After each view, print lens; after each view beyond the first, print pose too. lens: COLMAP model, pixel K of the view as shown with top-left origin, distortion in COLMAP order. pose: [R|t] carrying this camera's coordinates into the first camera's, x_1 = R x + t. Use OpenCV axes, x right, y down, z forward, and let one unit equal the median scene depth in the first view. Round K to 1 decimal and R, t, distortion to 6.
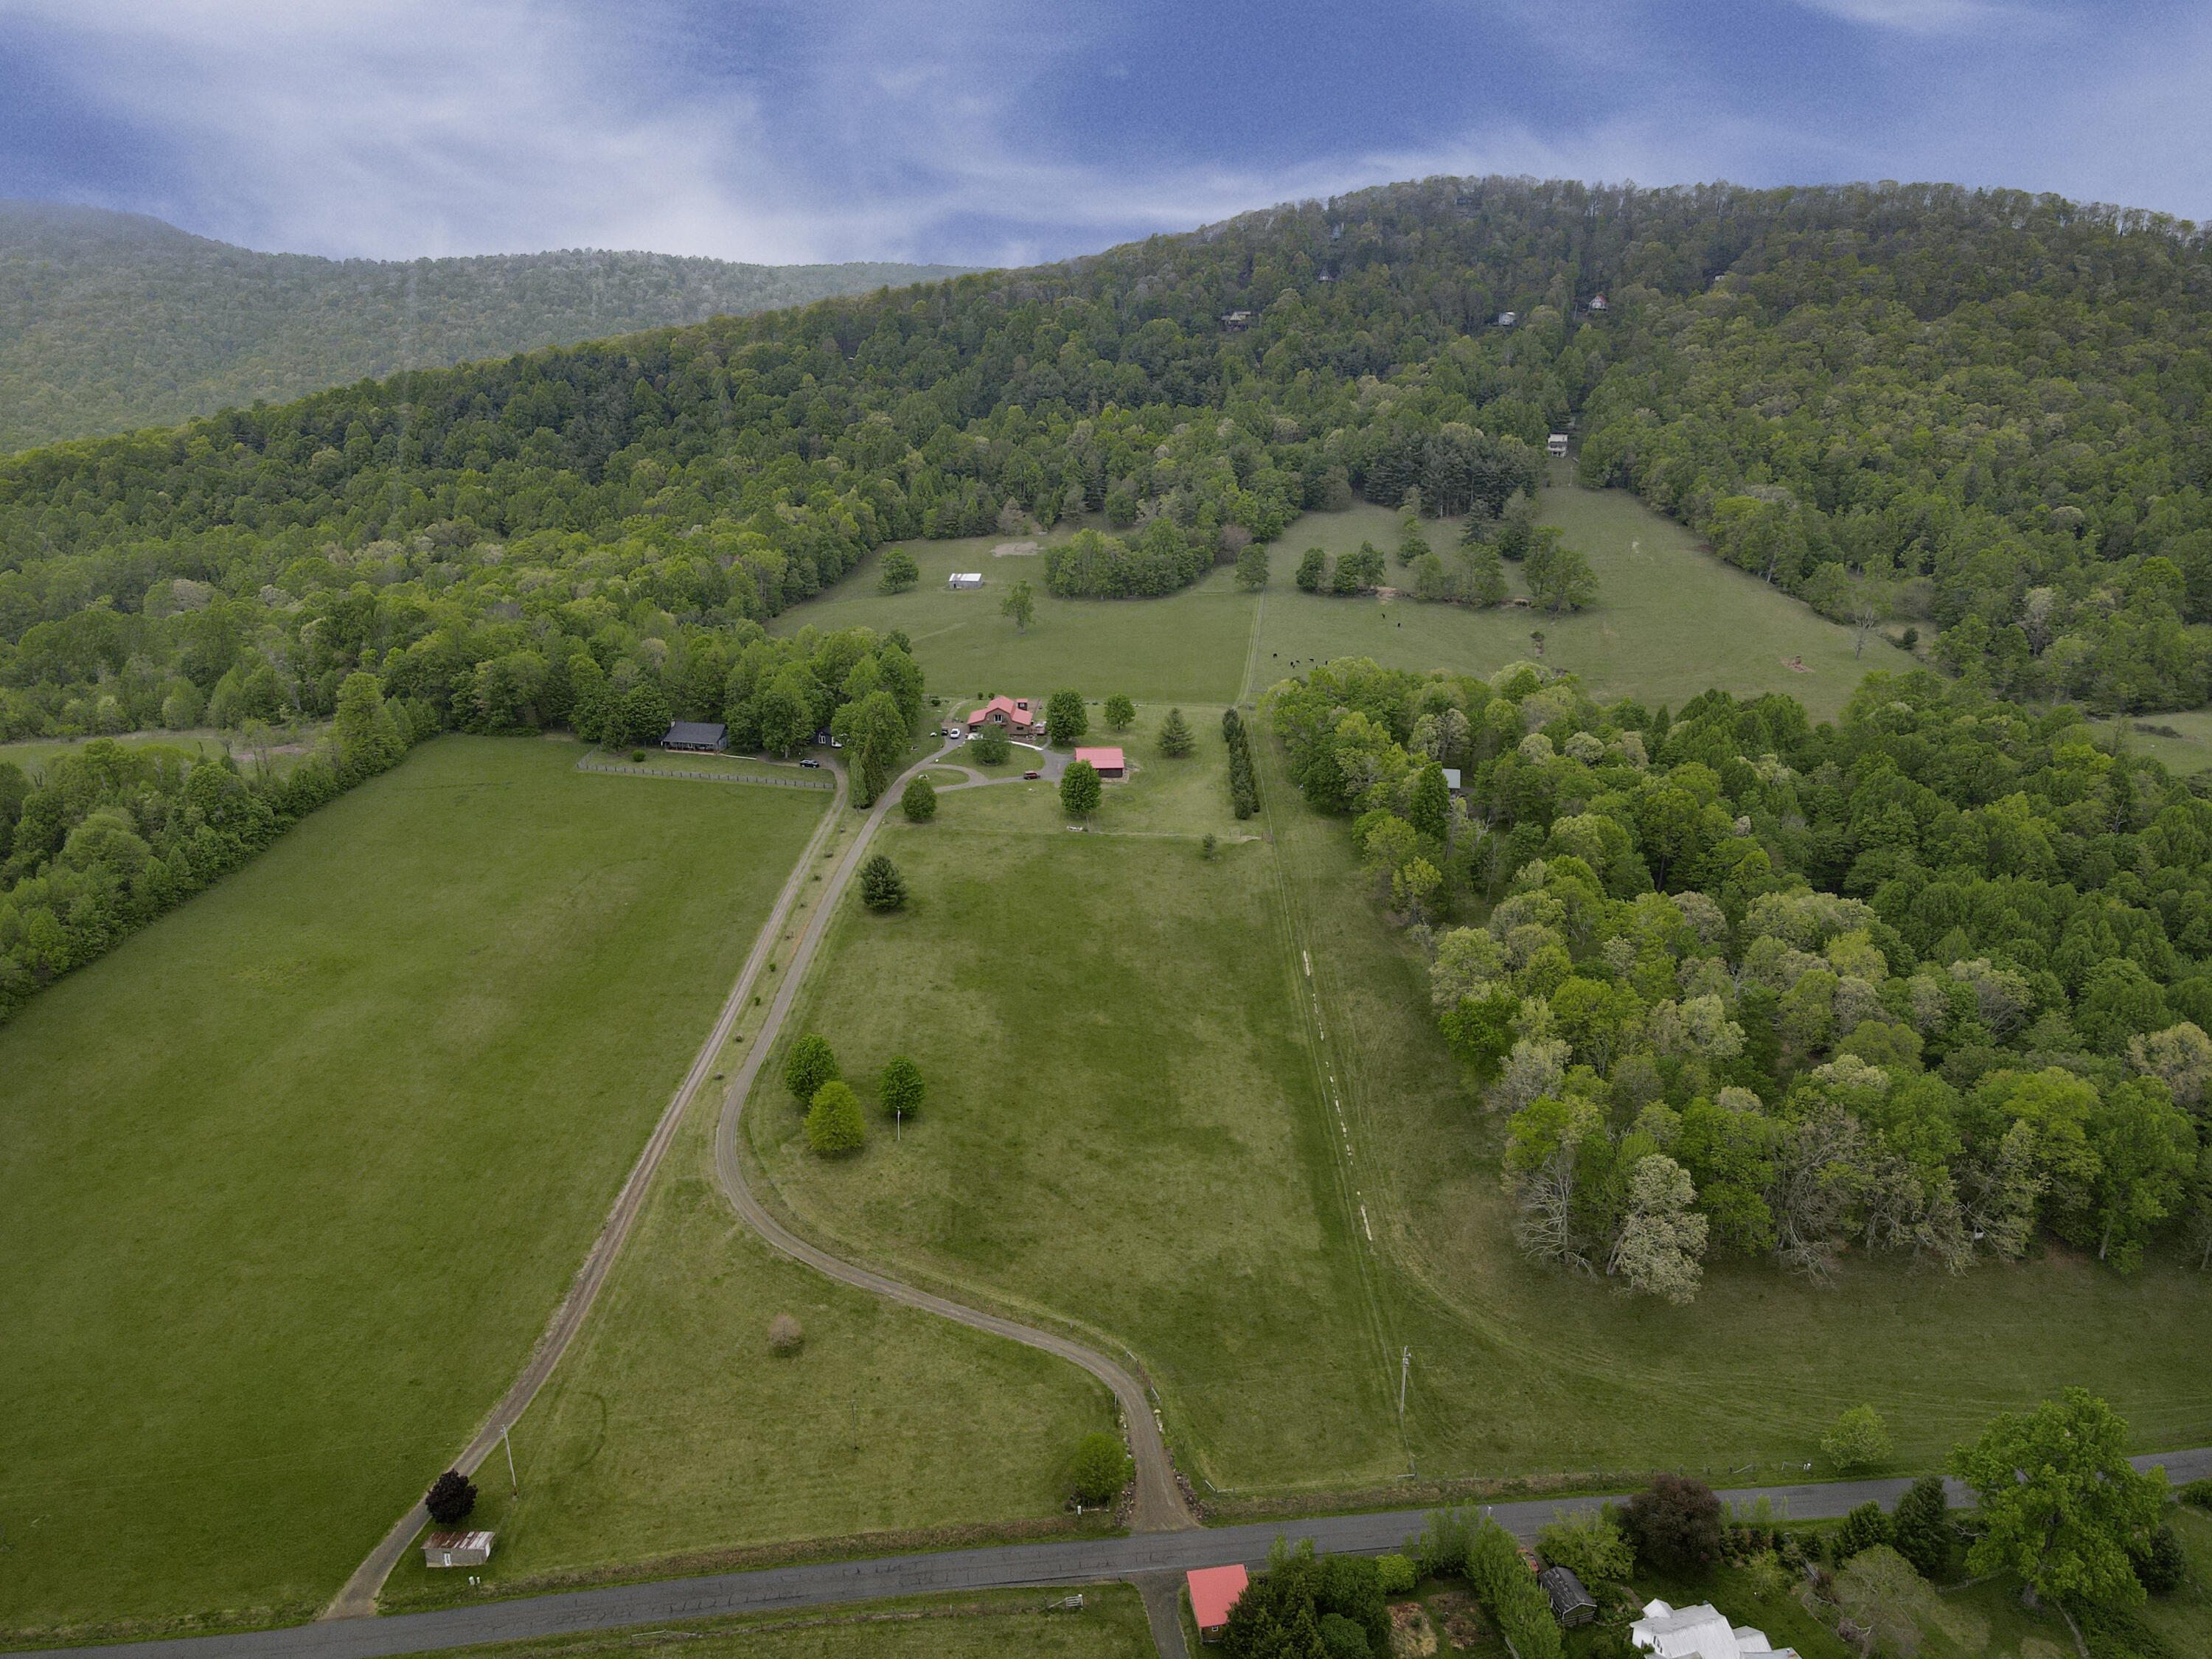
lens RADIAL K [[1606.7, 0, 1110.1], [0, 1606.7, 824.4], [0, 0, 1]] dist [0.005299, 0.013316]
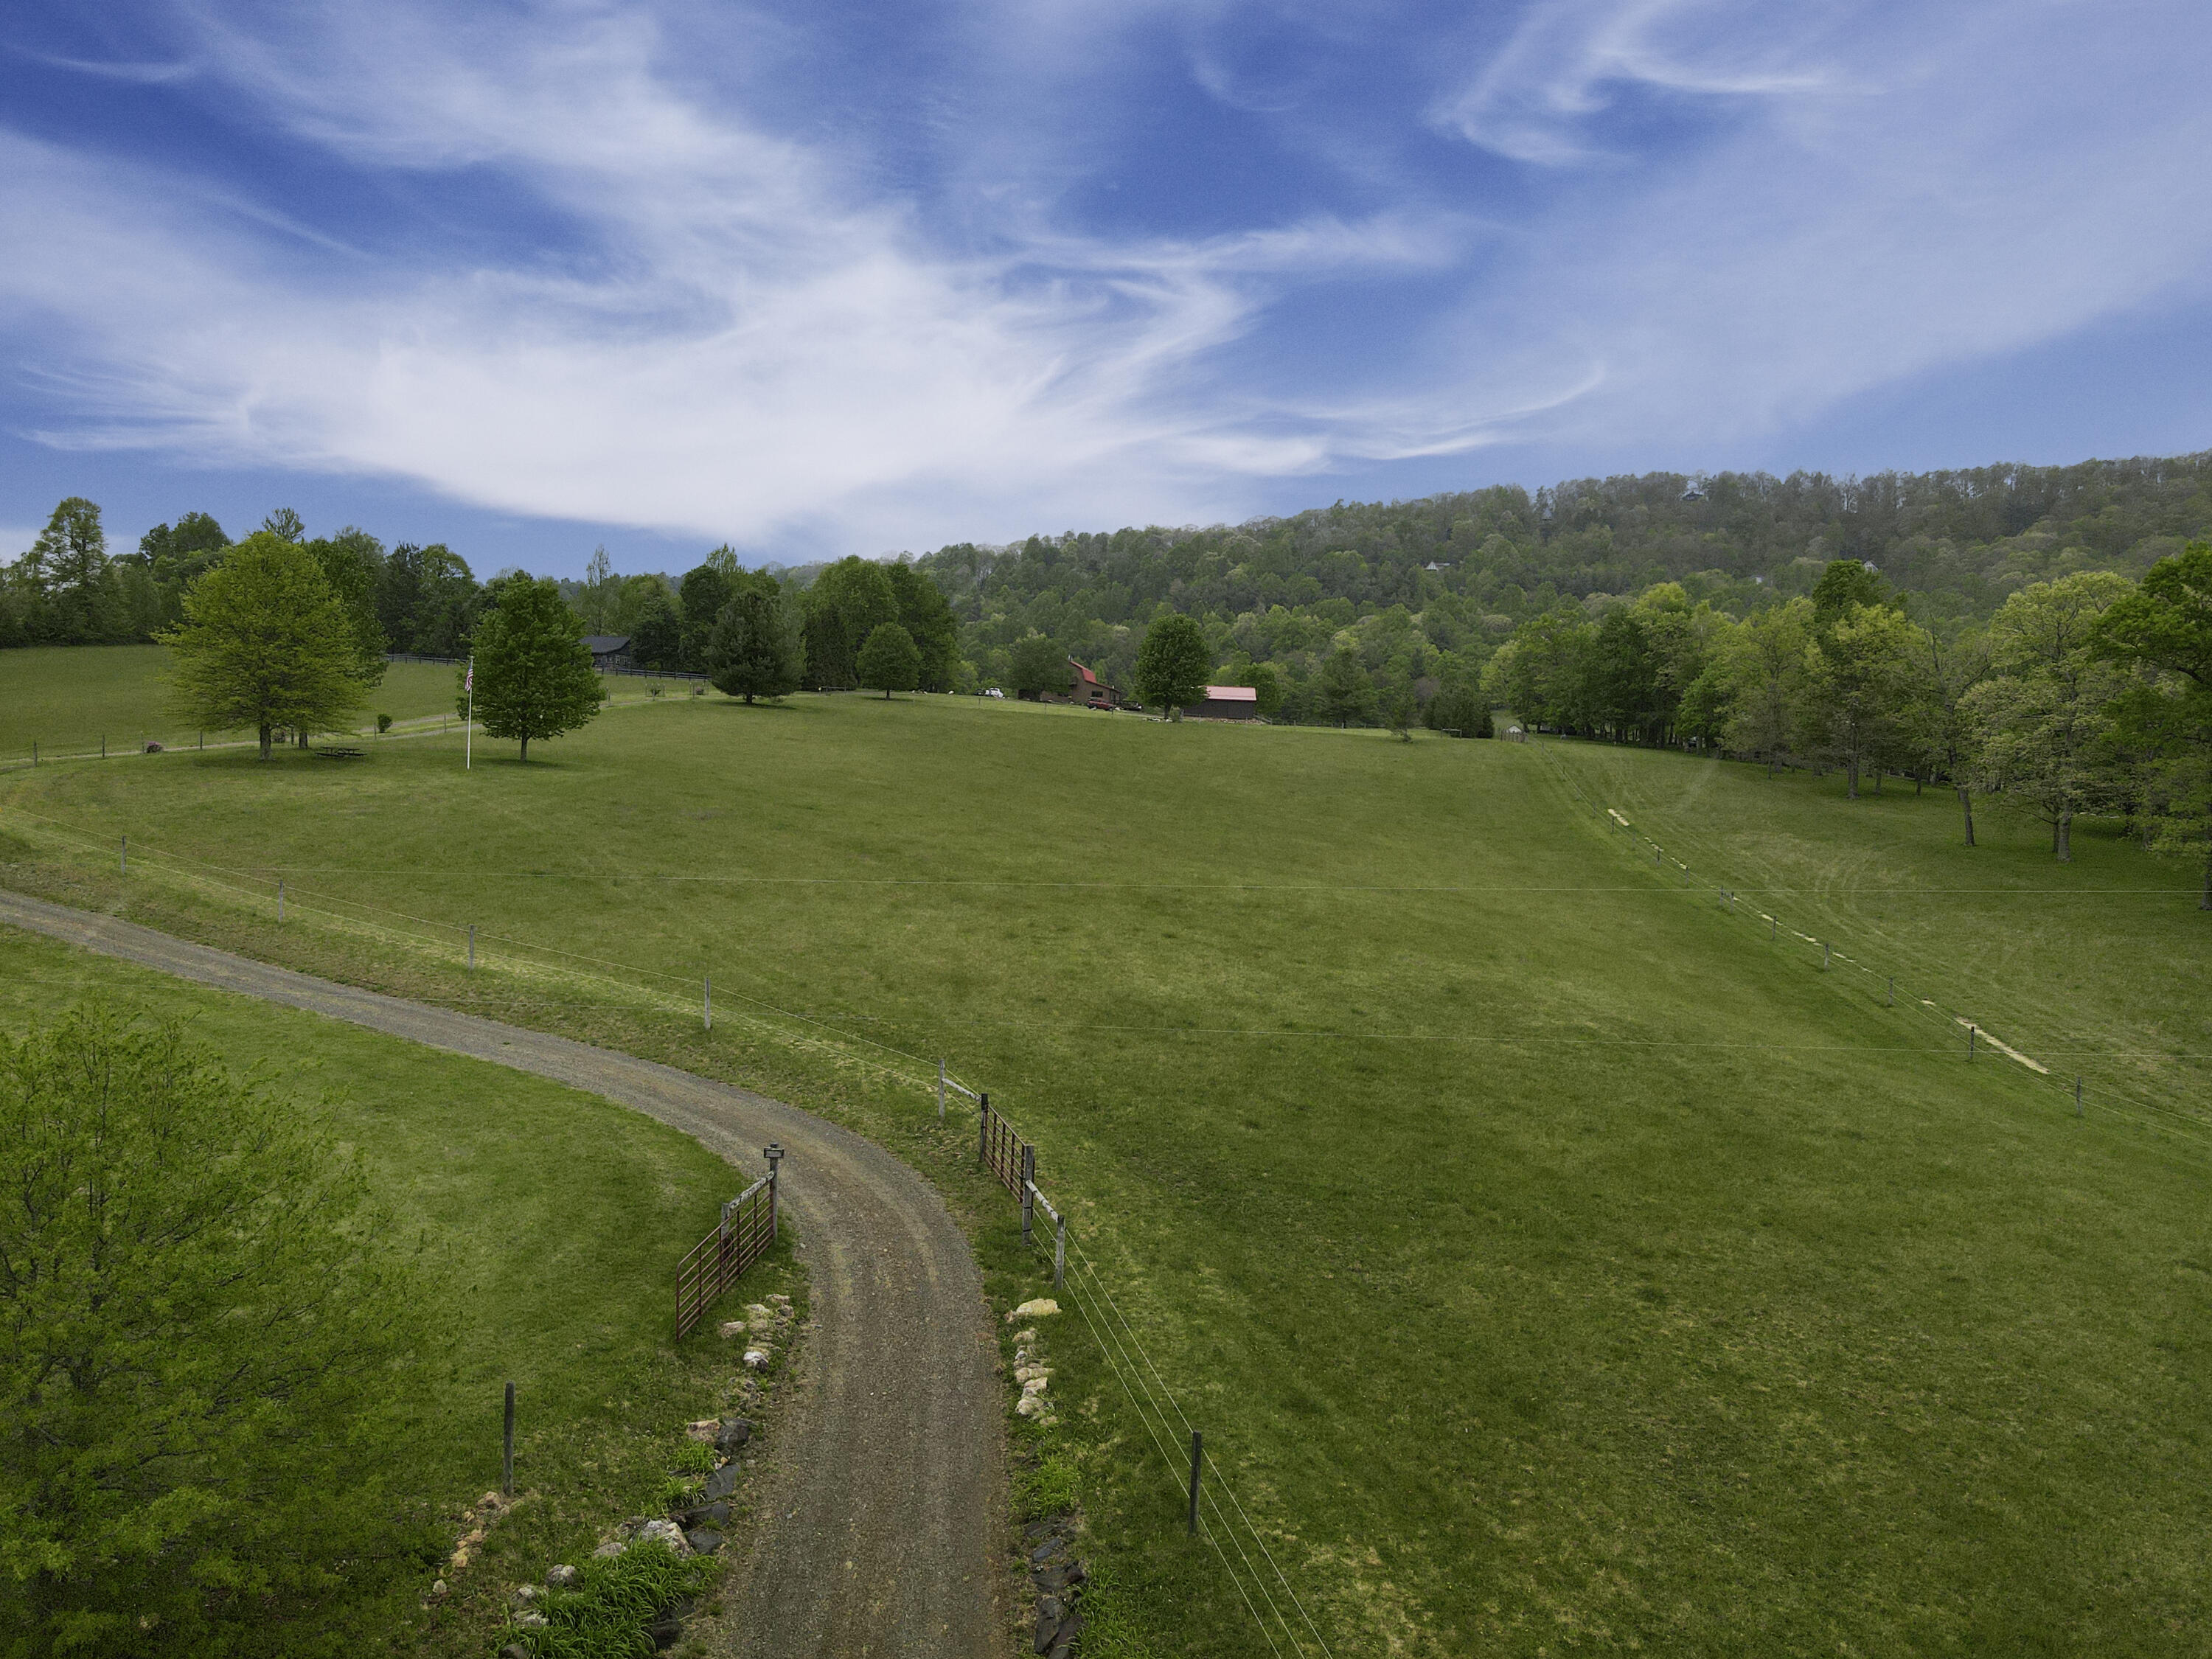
lens RADIAL K [[1606.7, 0, 1110.0], [0, 1606.7, 828.9], [0, 0, 1]] dist [0.005299, 0.013316]
pose [[0.992491, 0.037981, -0.116274, 0.014142], [-0.071626, 0.951014, -0.300735, 0.104524], [0.099156, 0.306805, 0.946593, 0.244916]]
